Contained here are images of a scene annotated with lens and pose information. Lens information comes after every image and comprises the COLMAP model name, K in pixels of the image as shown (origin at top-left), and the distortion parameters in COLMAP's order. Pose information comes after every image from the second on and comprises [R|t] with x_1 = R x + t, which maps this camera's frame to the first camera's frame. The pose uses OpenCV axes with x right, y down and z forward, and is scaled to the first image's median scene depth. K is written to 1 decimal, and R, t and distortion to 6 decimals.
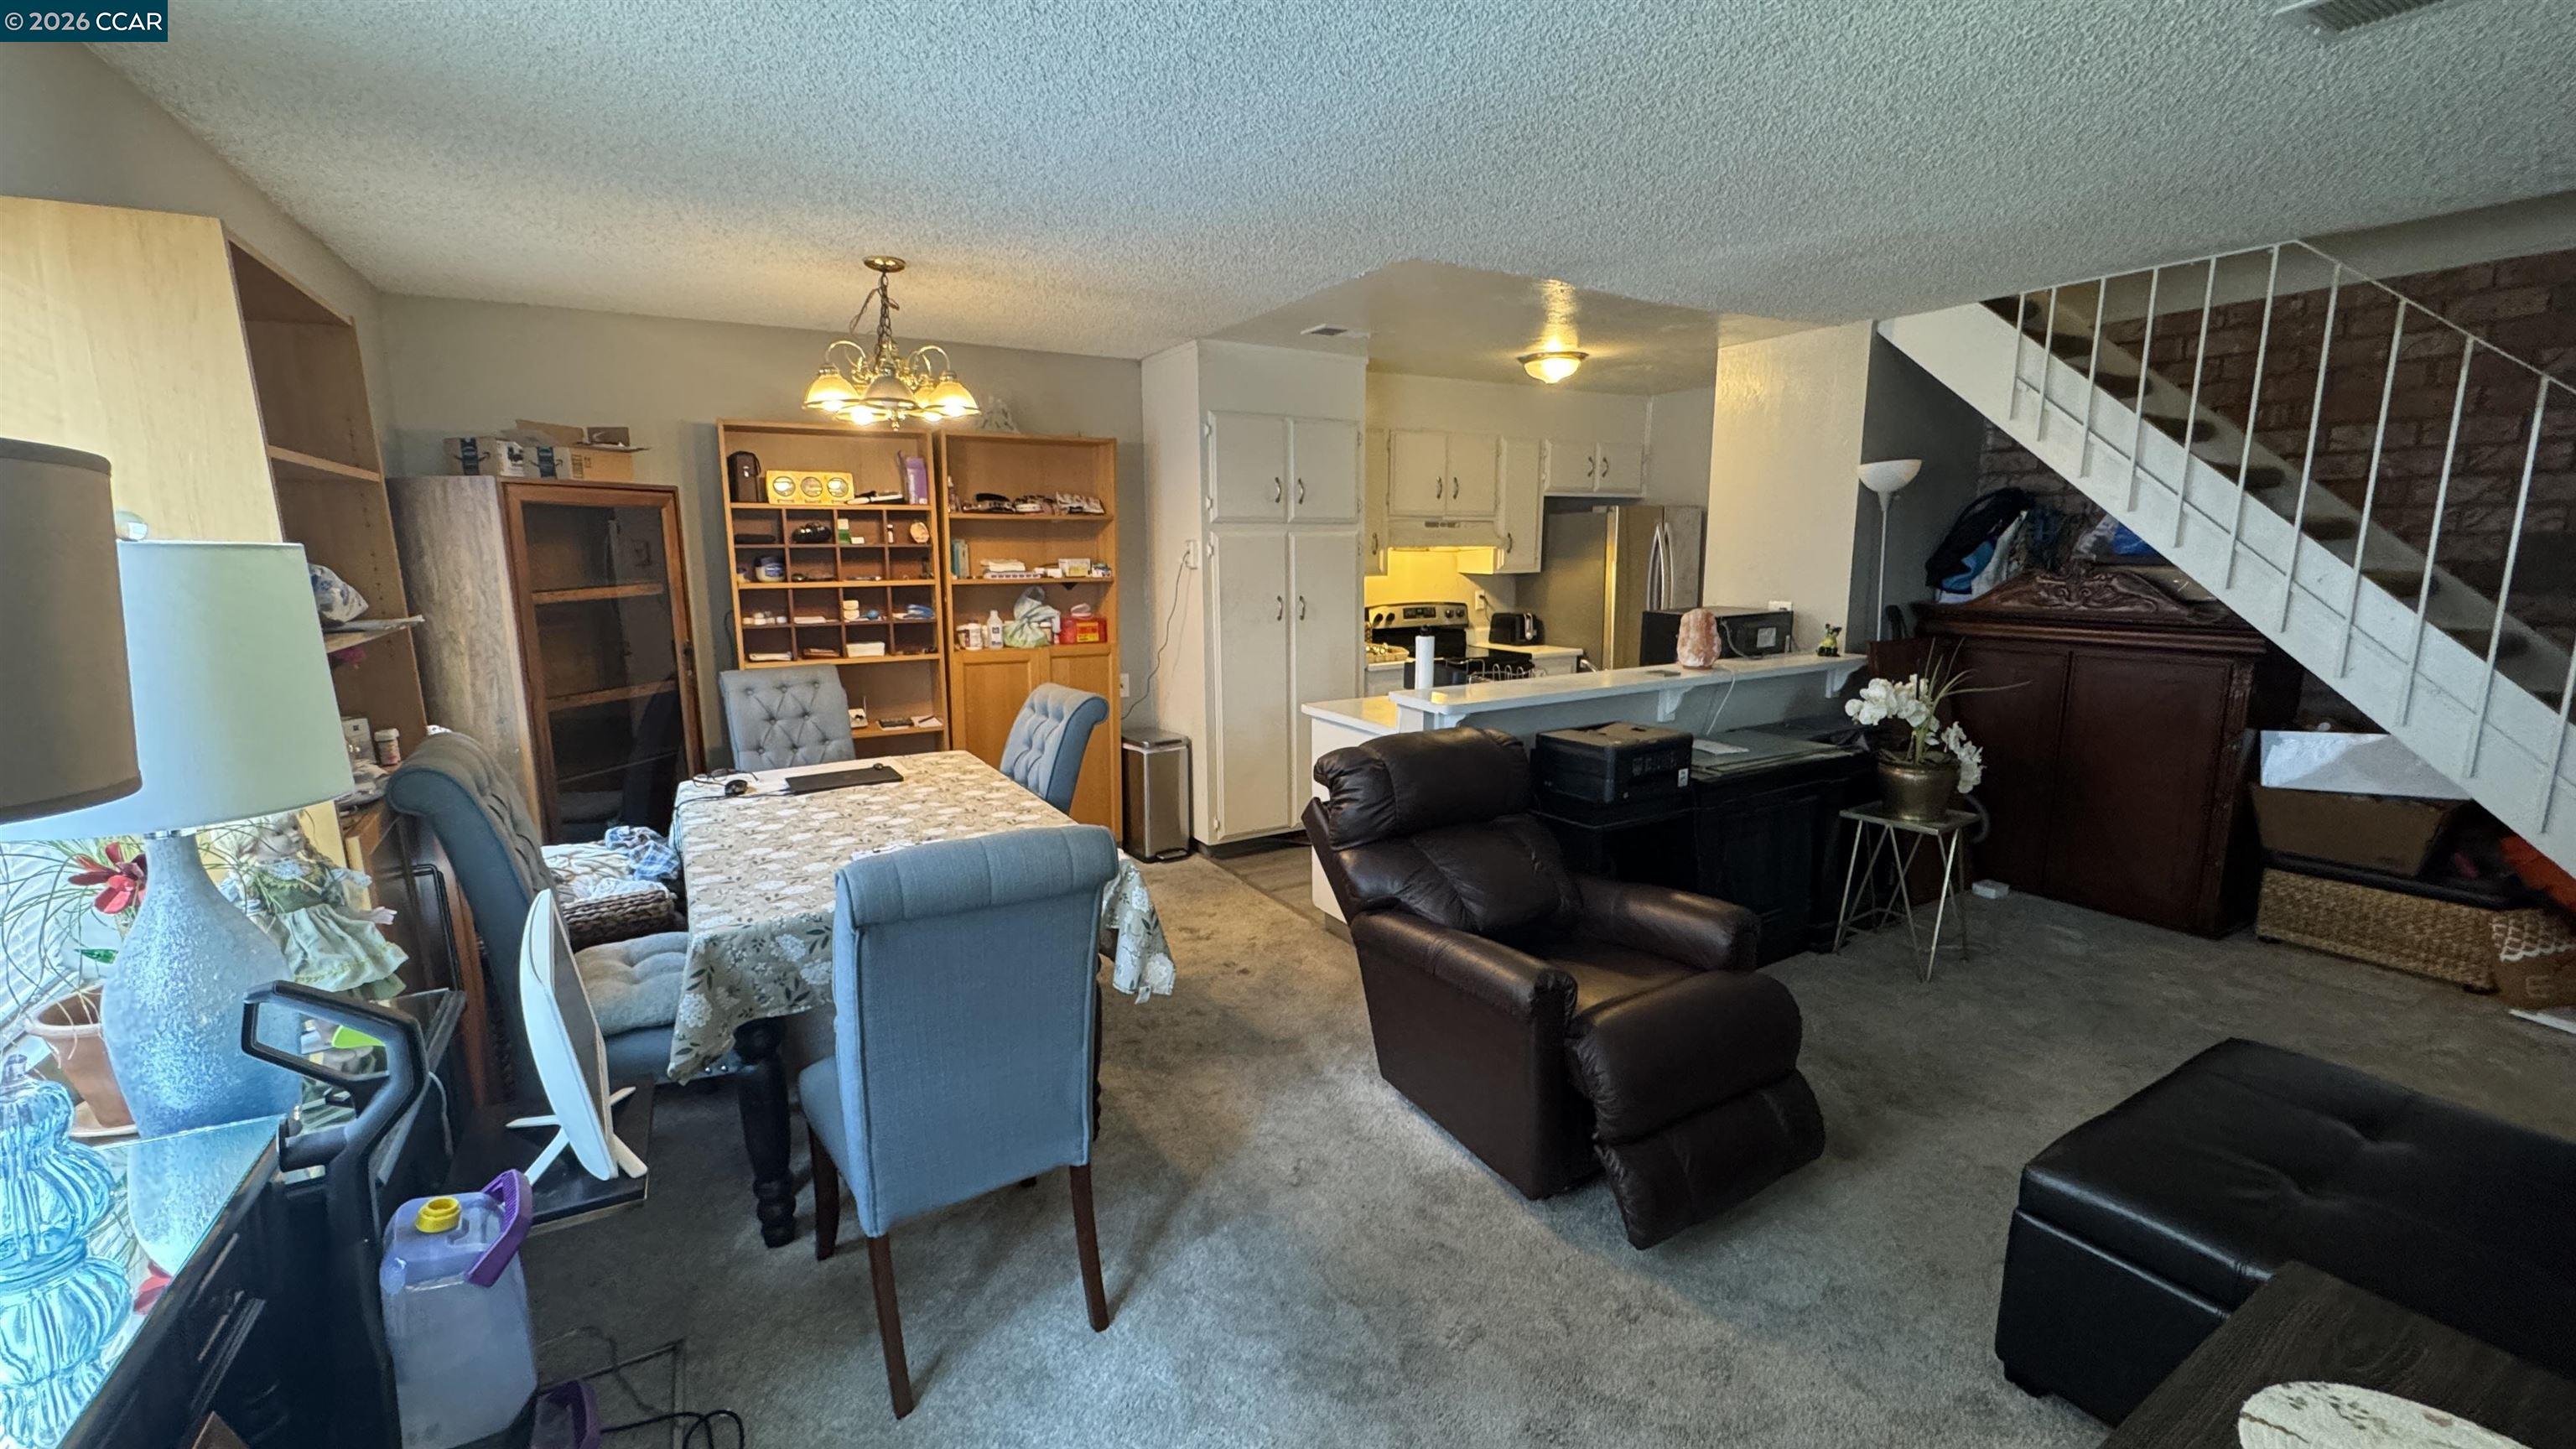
lens RADIAL K [[1015.1, 0, 1280.3], [0, 1015.1, 732.6], [0, 0, 1]] dist [-0.000047, 0.000062]
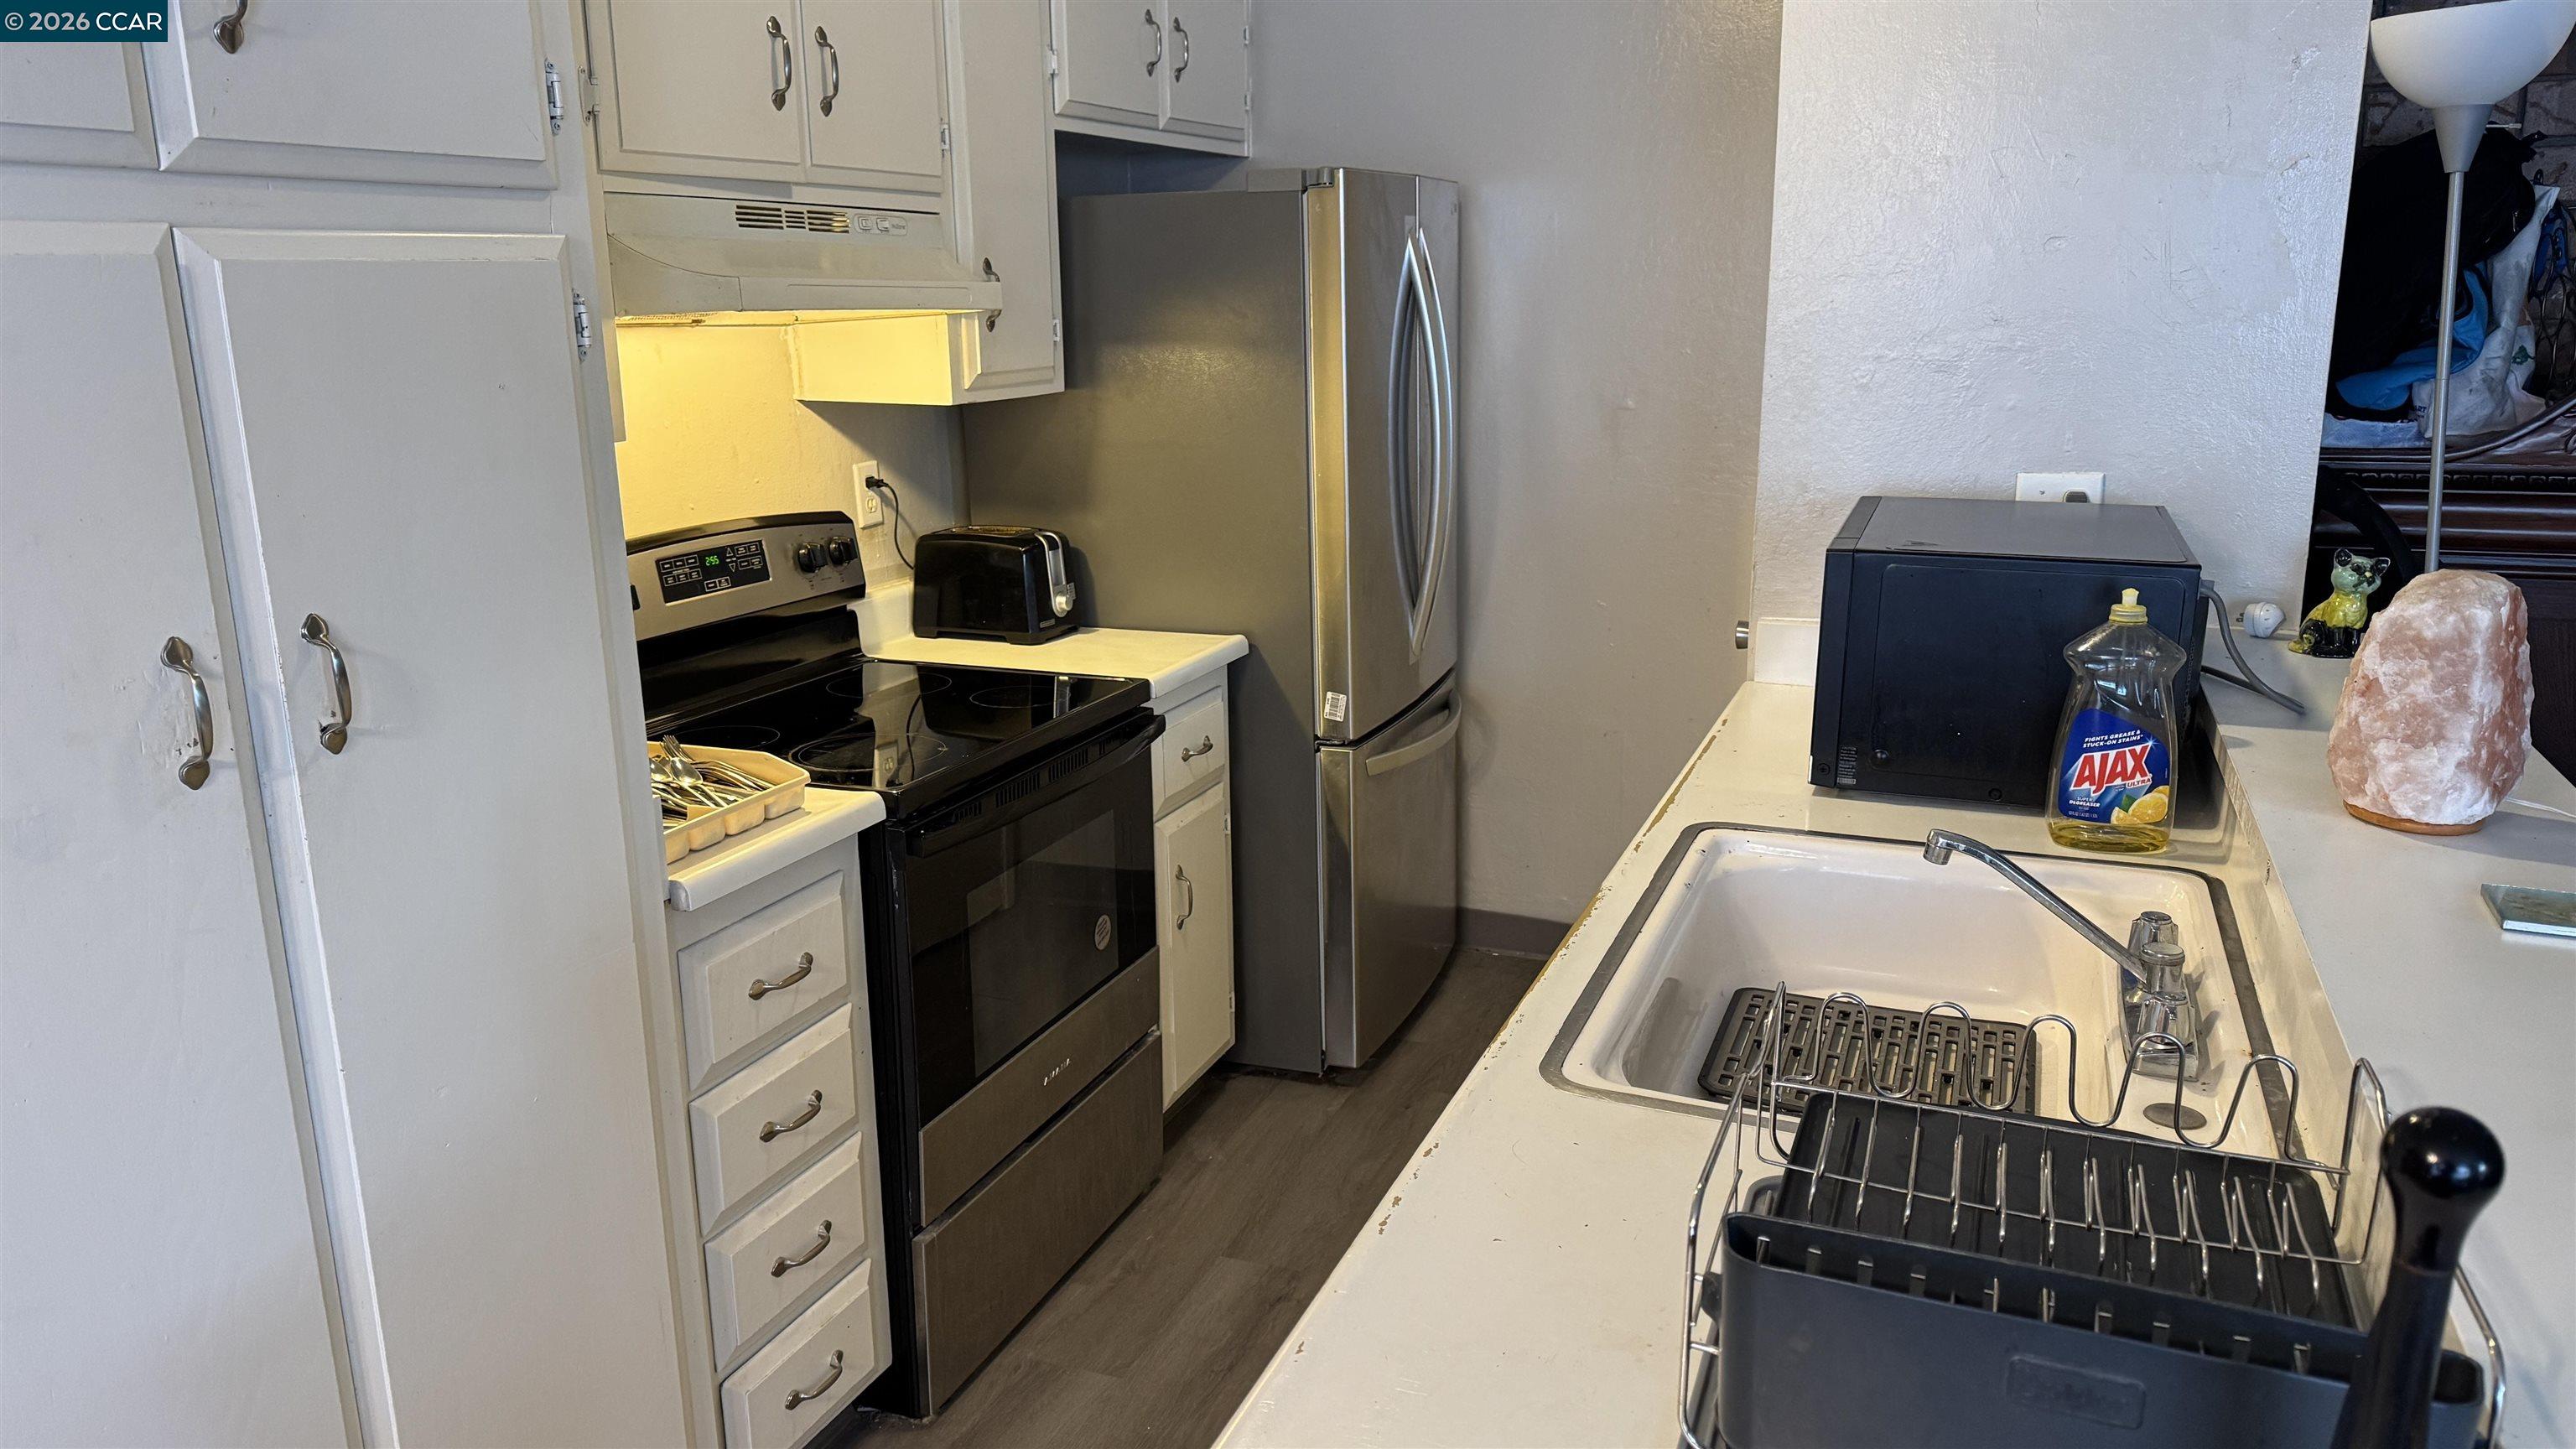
lens RADIAL K [[1849.7, 0, 1346.0], [0, 1849.7, 744.3], [0, 0, 1]] dist [0.105777, -0.002868]
pose [[0.772954, -0.154852, 0.615275, -0.040854], [0.118834, 0.987931, 0.099355, -0.110553], [-0.623234, -0.003682, 0.782027, 0.569544]]
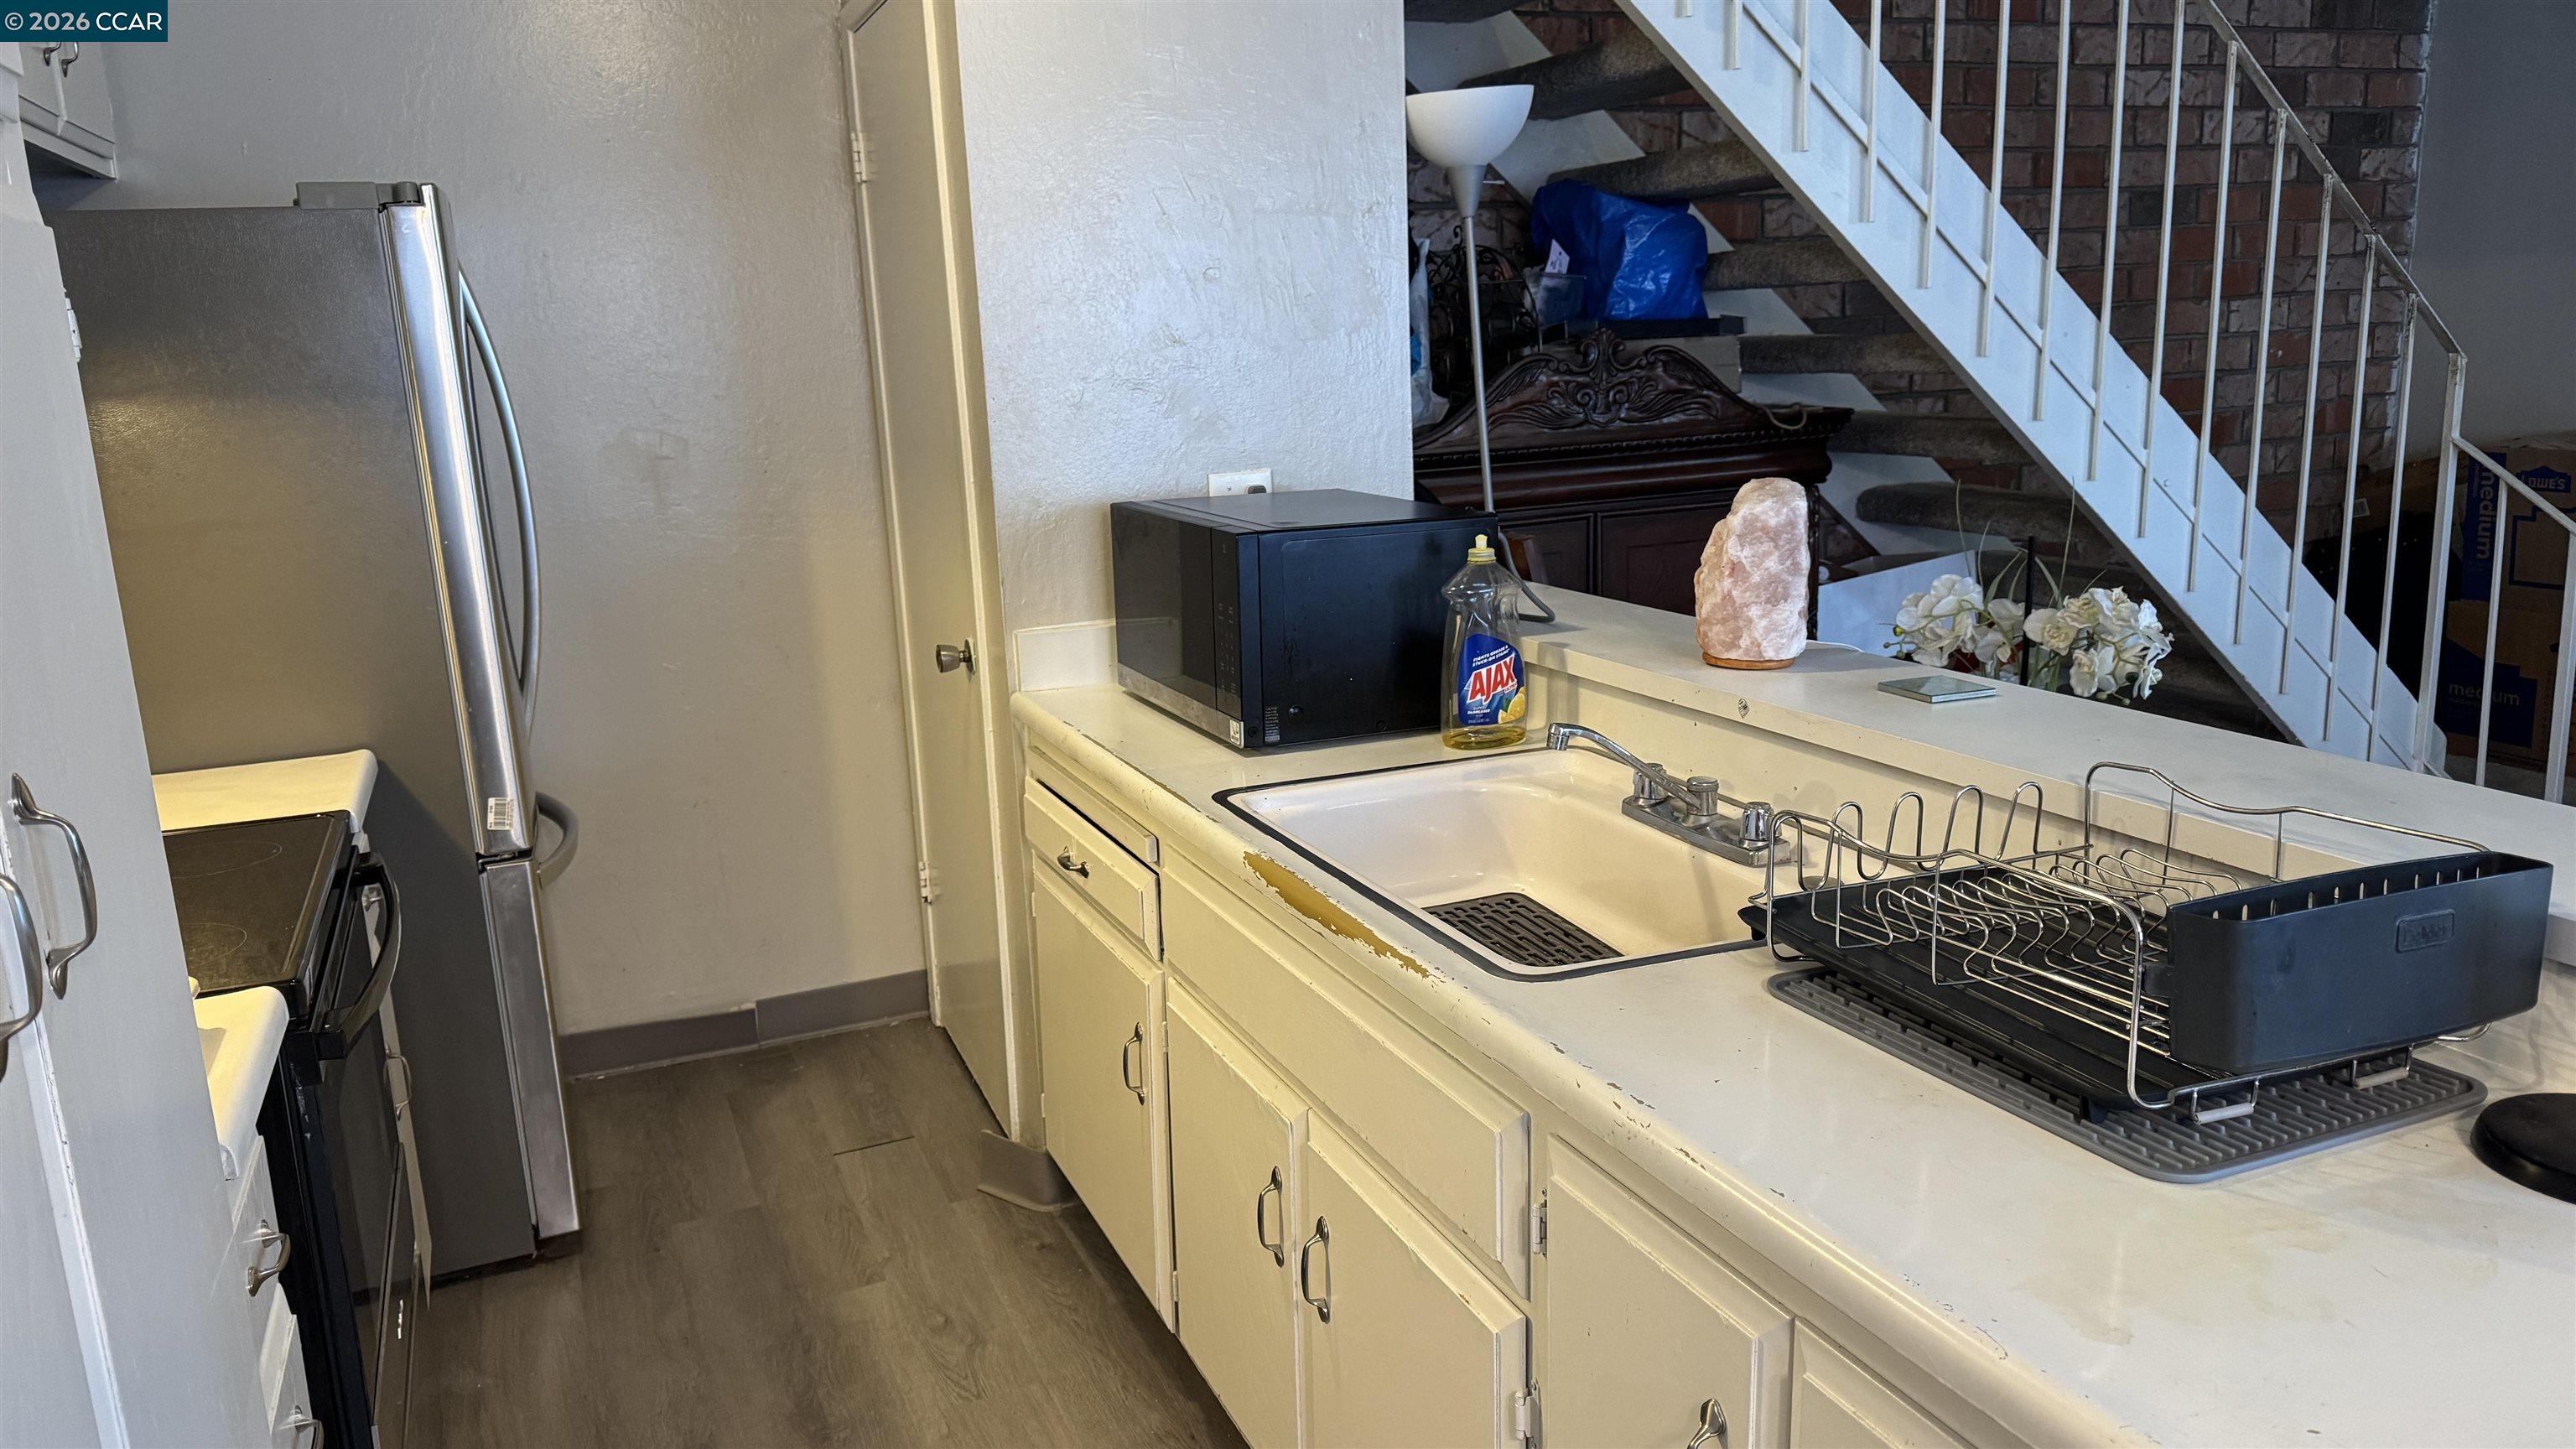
lens RADIAL K [[1849.7, 0, 1291.0], [0, 1849.7, 734.6], [0, 0, 1]] dist [0.105777, -0.002868]
pose [[0.124574, -0.208867, 0.969977, -0.155598], [0.218224, 0.959423, 0.178567, -0.131775], [-0.967915, 0.189428, 0.165098, 0.761521]]
